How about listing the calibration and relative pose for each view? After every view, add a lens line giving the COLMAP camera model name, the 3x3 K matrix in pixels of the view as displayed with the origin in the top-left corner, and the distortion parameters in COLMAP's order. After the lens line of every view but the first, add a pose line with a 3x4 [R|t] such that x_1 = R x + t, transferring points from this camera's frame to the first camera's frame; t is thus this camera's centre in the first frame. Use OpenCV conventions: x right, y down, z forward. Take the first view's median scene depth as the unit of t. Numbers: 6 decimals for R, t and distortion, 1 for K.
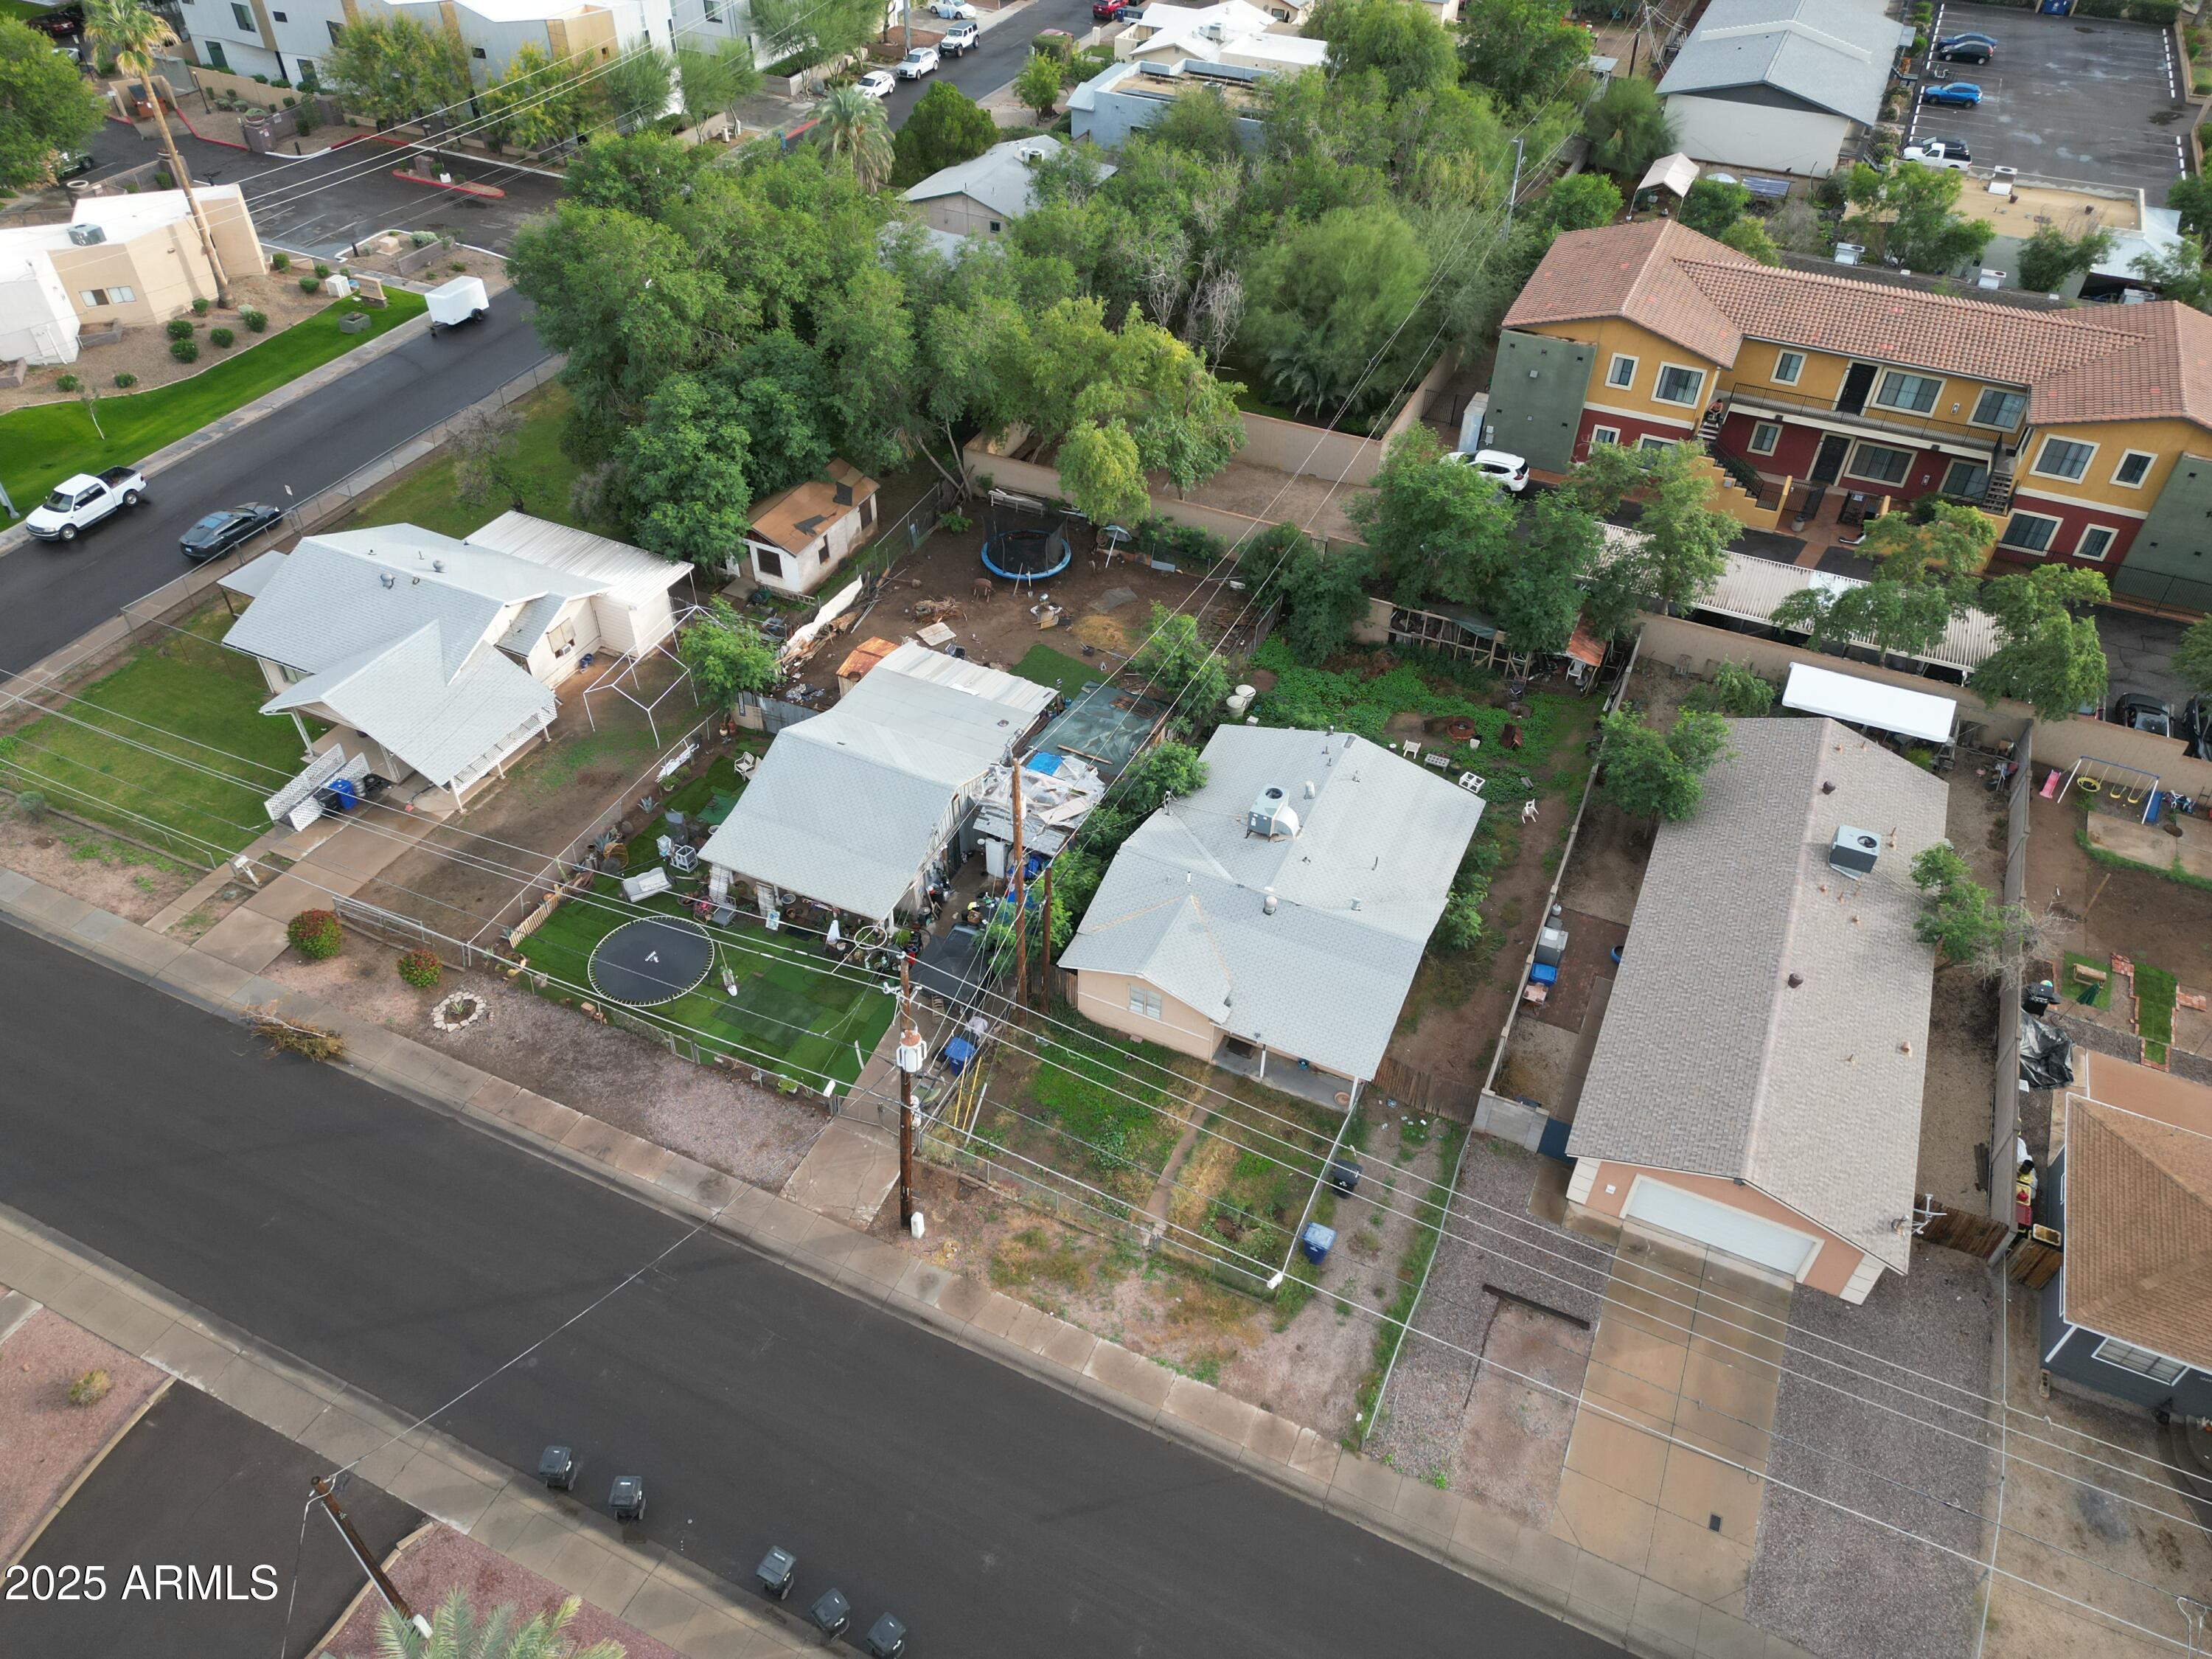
lens RADIAL K [[1538.3, 0, 1096.5], [0, 1538.3, 833.5], [0, 0, 1]] dist [0.072255, -0.062998]
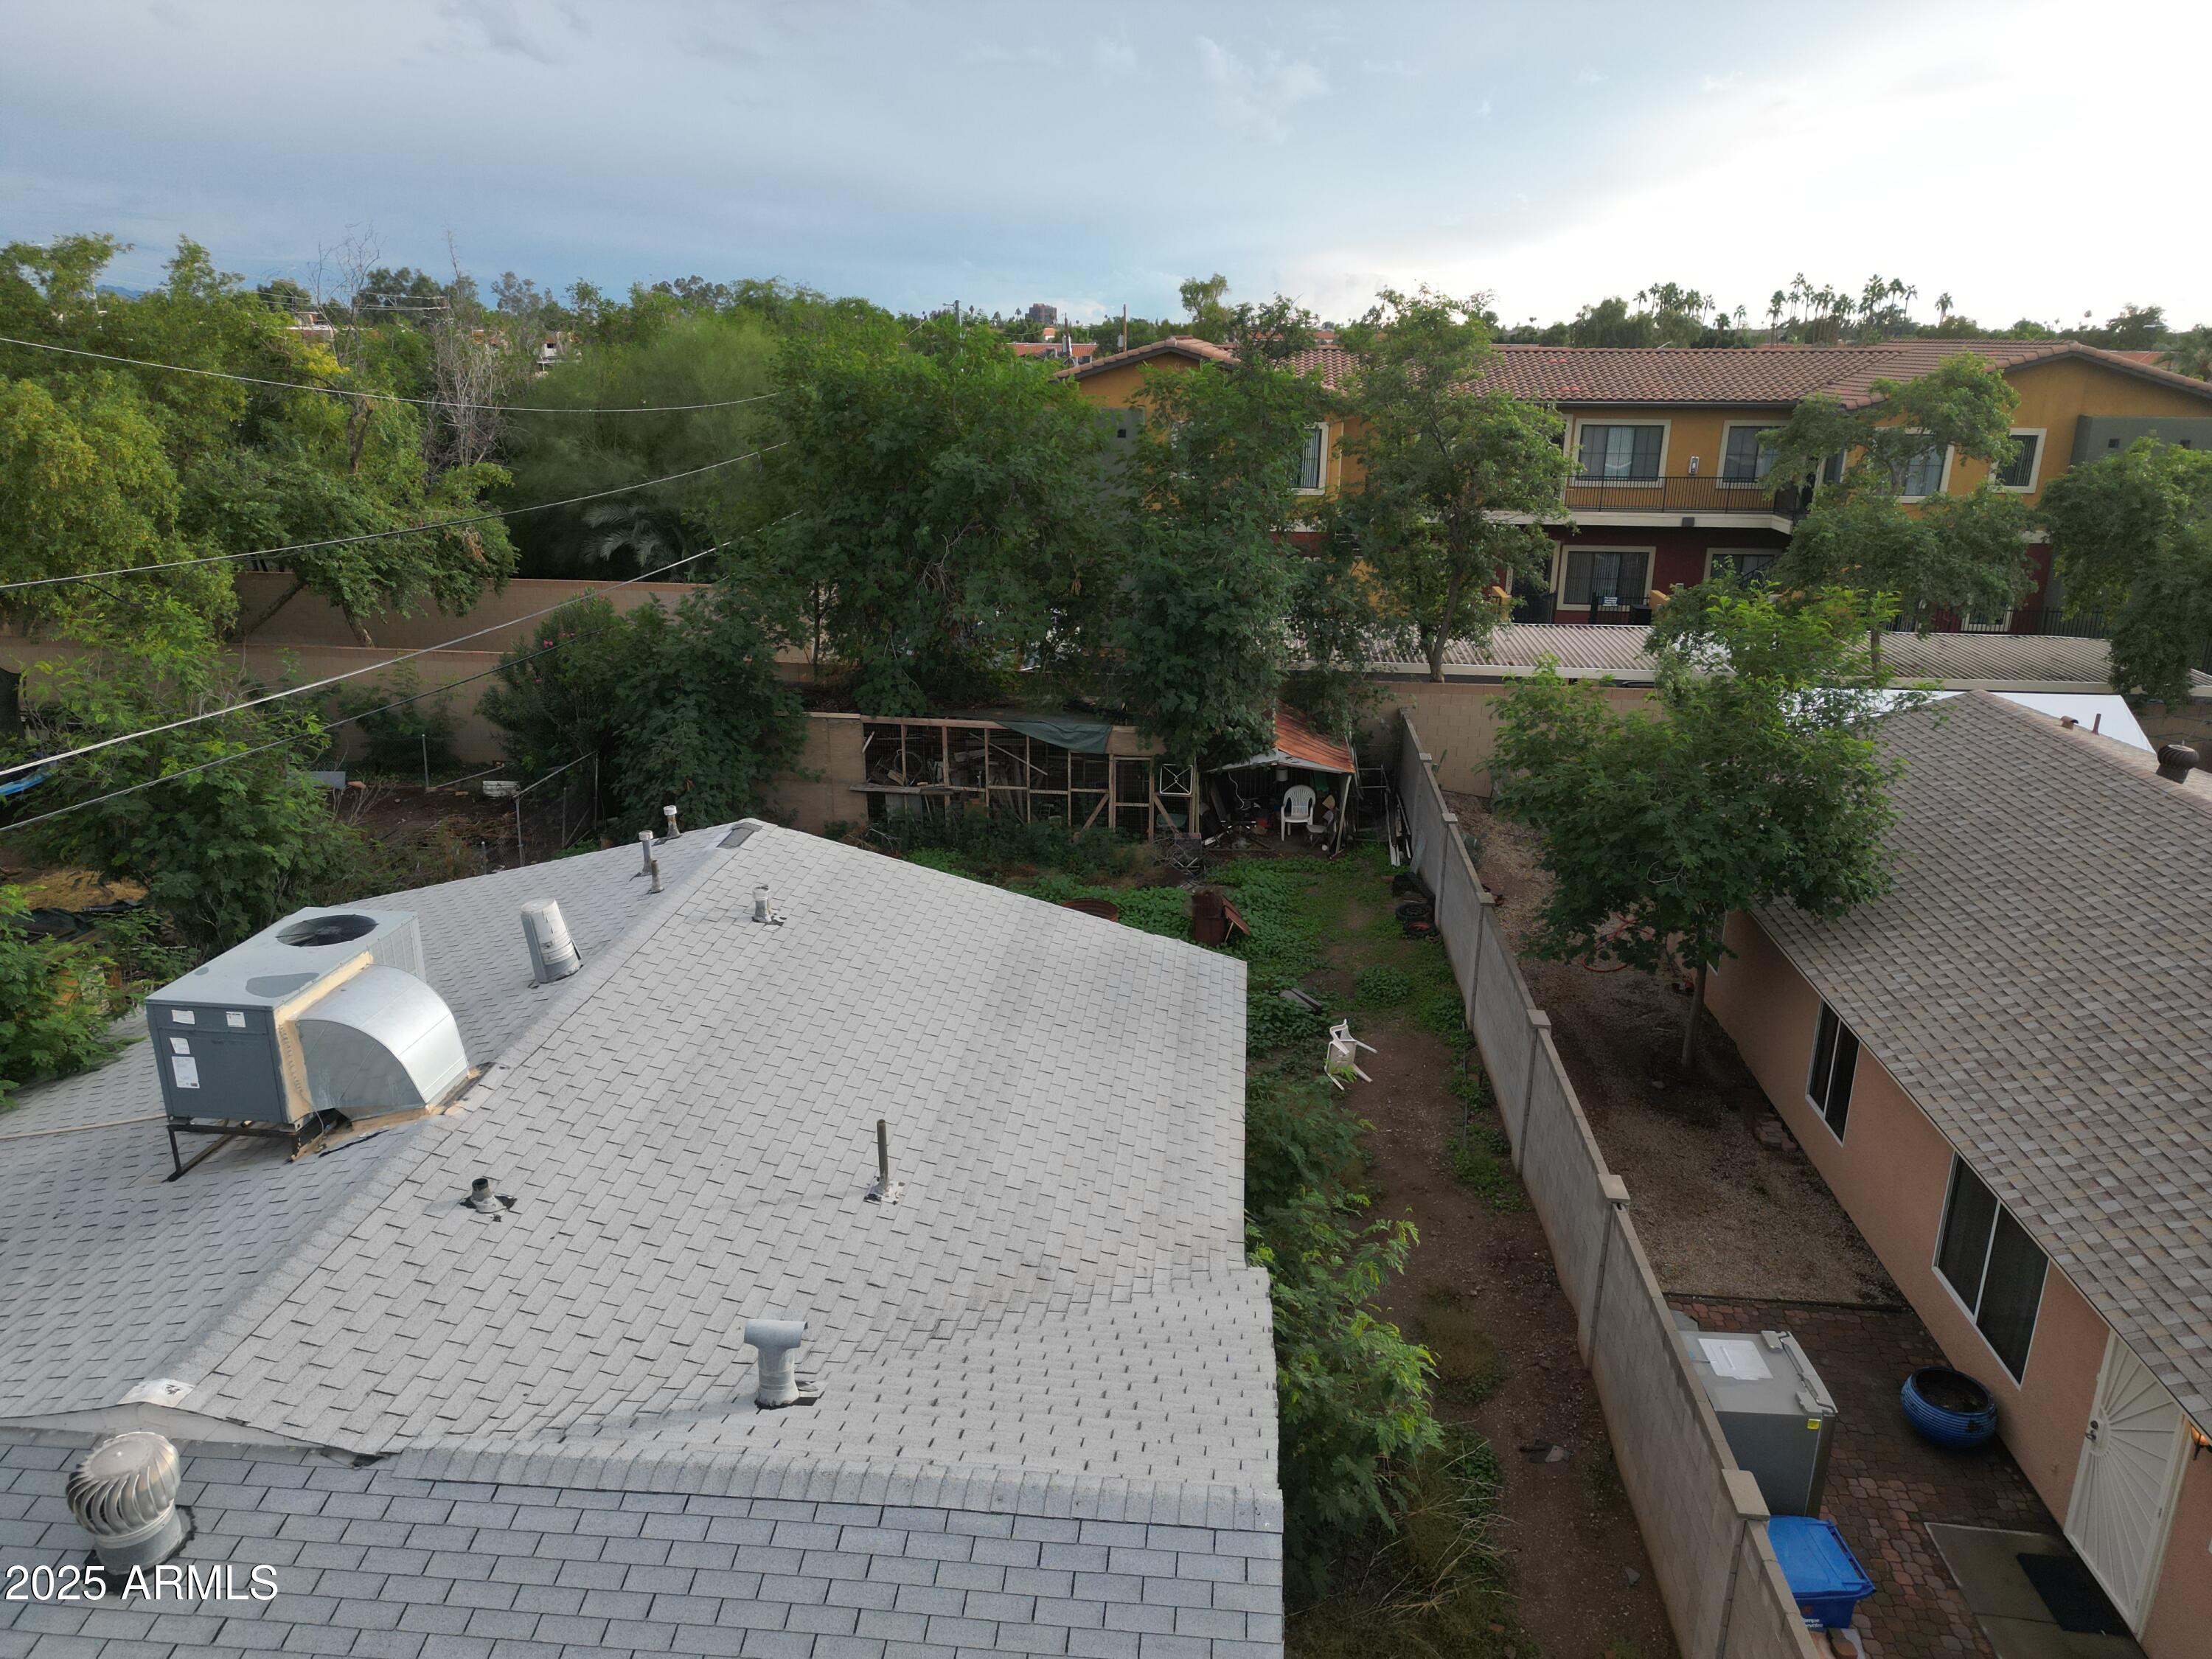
lens RADIAL K [[1540.2, 0, 1094.6], [0, 1540.2, 830.3], [0, 0, 1]] dist [0.085562, -0.078235]
pose [[0.944392, -0.101400, 0.312798, 0.117750], [0.219474, 0.902740, -0.369990, 0.047165], [-0.244858, 0.418066, 0.874794, 0.631041]]
